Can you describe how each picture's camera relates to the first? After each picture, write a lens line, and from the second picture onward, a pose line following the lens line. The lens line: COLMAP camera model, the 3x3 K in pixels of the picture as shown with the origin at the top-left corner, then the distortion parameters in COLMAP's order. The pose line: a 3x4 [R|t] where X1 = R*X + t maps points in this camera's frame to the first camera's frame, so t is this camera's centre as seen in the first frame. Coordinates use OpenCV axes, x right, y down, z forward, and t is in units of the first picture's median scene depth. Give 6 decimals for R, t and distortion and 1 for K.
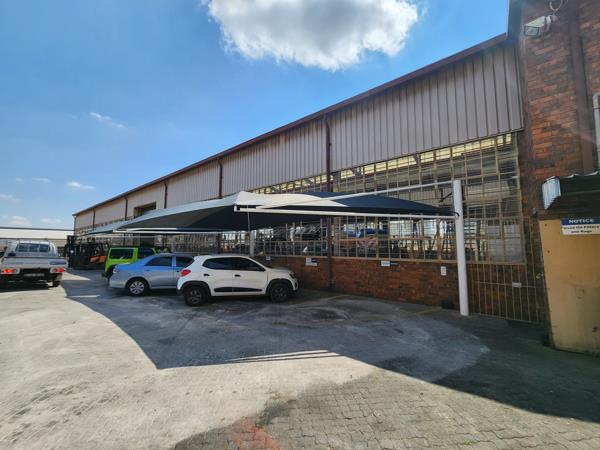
lens RADIAL K [[246.3, 0, 298.7], [0, 246.3, 227.6], [0, 0, 1]] dist [-0.000986, -0.000167]
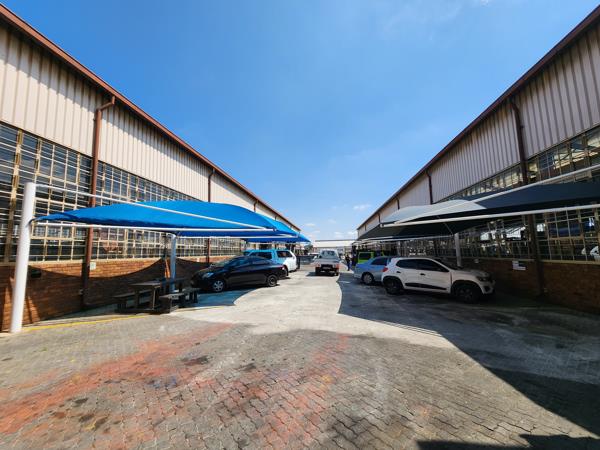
lens RADIAL K [[246.3, 0, 300.0], [0, 246.3, 226.4], [0, 0, 1]] dist [-0.000986, -0.000167]
pose [[0.529985, -0.100718, -0.842005, 0.465896], [0.085470, 0.994210, -0.065127, -0.010111], [0.843689, -0.037450, 0.535525, -0.137135]]
